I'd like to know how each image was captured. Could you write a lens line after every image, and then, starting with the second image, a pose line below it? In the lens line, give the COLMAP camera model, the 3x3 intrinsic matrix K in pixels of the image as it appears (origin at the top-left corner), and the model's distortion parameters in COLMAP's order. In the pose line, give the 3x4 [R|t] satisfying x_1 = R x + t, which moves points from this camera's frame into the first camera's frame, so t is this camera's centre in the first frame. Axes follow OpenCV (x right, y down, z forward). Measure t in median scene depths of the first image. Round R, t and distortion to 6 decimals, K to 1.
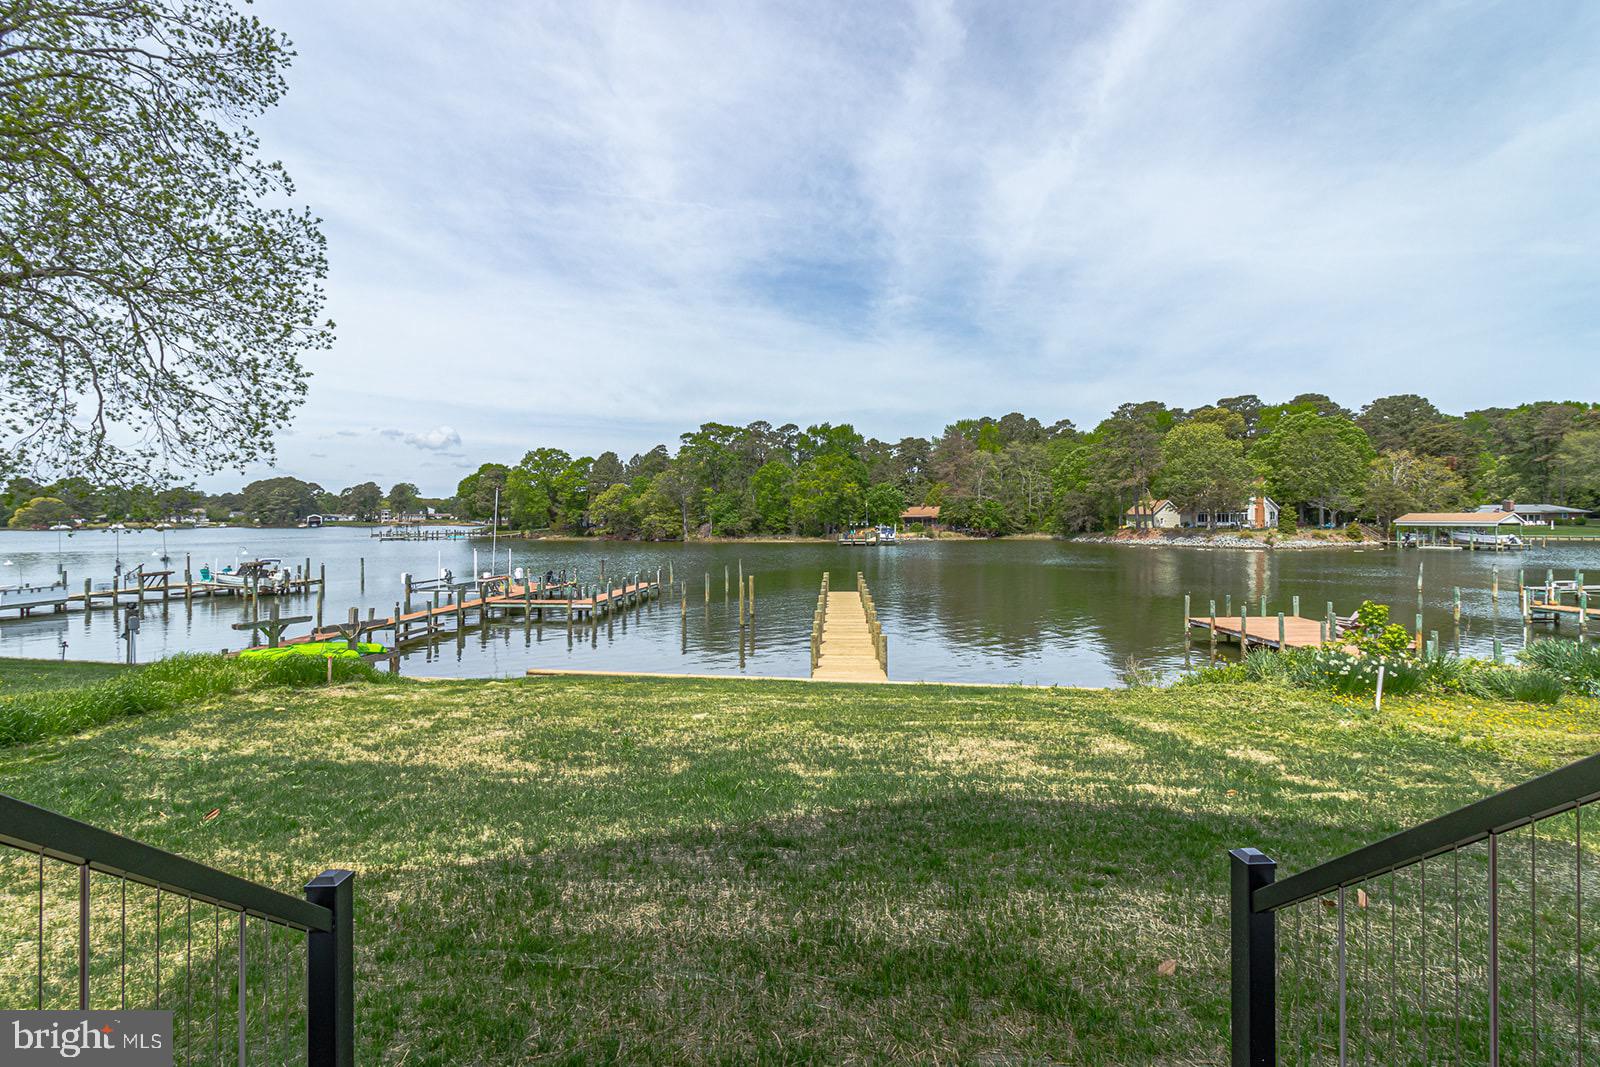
lens RADIAL K [[740.4, 0, 801.7], [0, 740.4, 522.5], [0, 0, 1]] dist [0.004650, -0.000379]
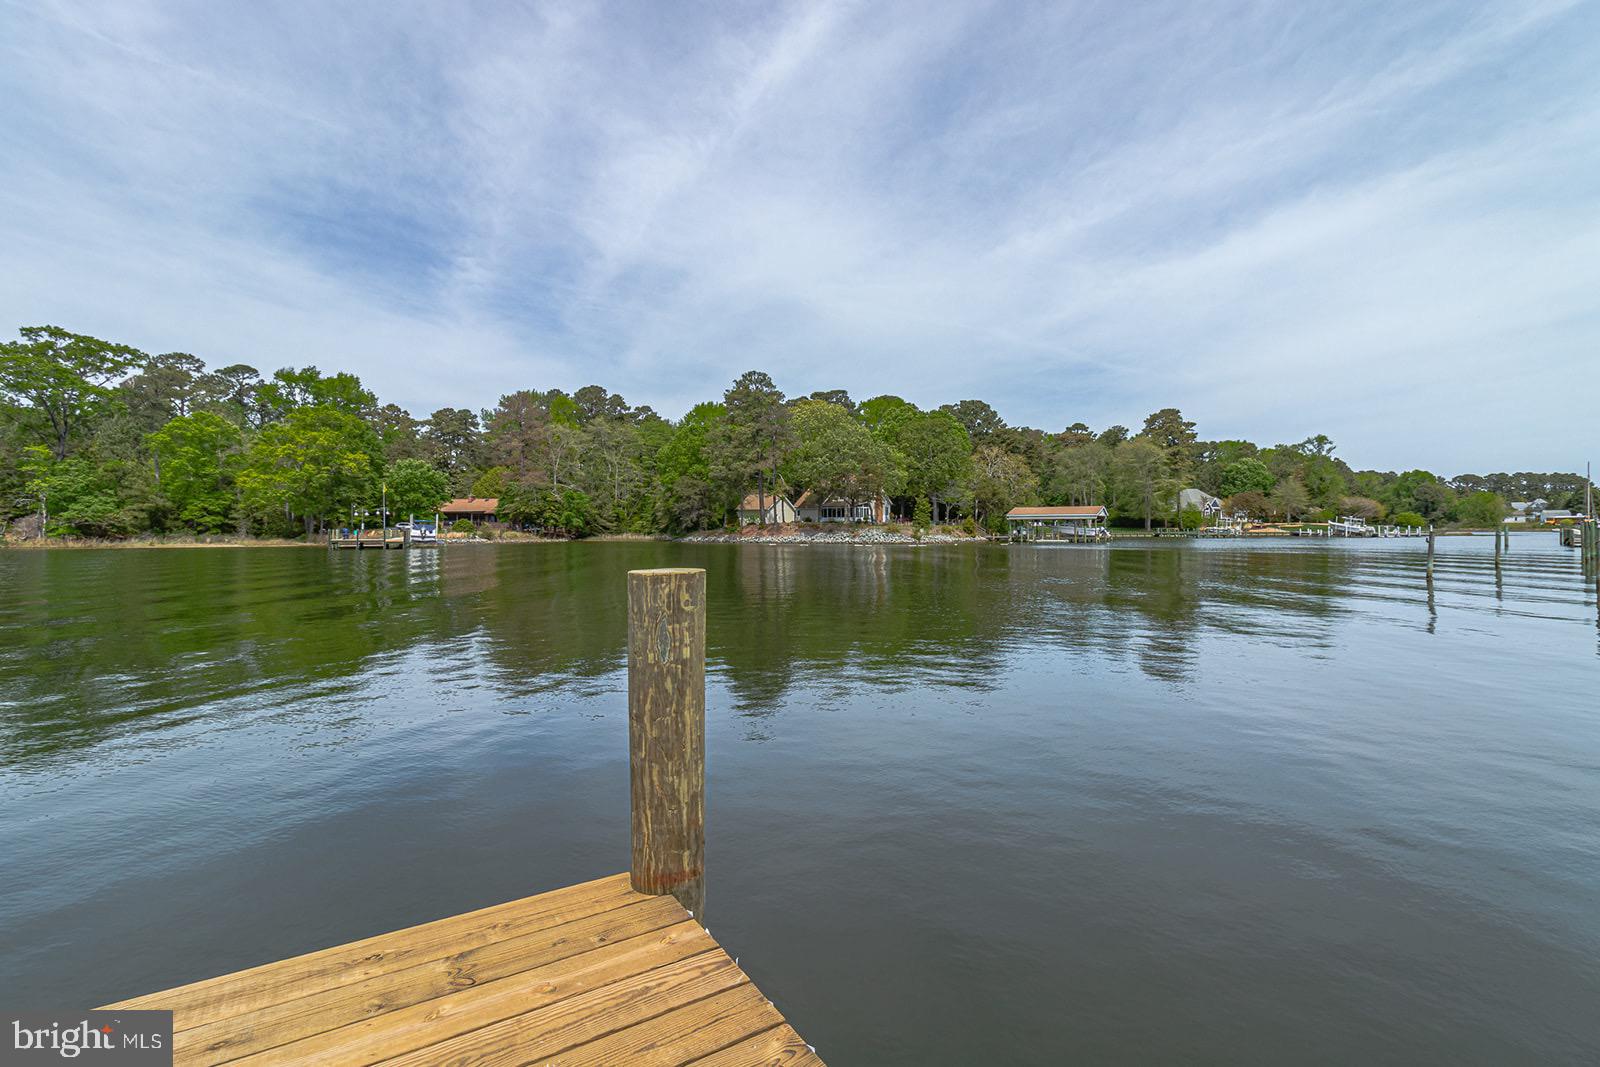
lens RADIAL K [[740.4, 0, 801.7], [0, 740.4, 522.5], [0, 0, 1]] dist [0.004650, -0.000379]
pose [[0.821571, 0.009053, 0.570035, 0.021533], [0.001549, 0.999835, -0.018110, 0.019834], [-0.570105, 0.015761, 0.821421, 0.286538]]
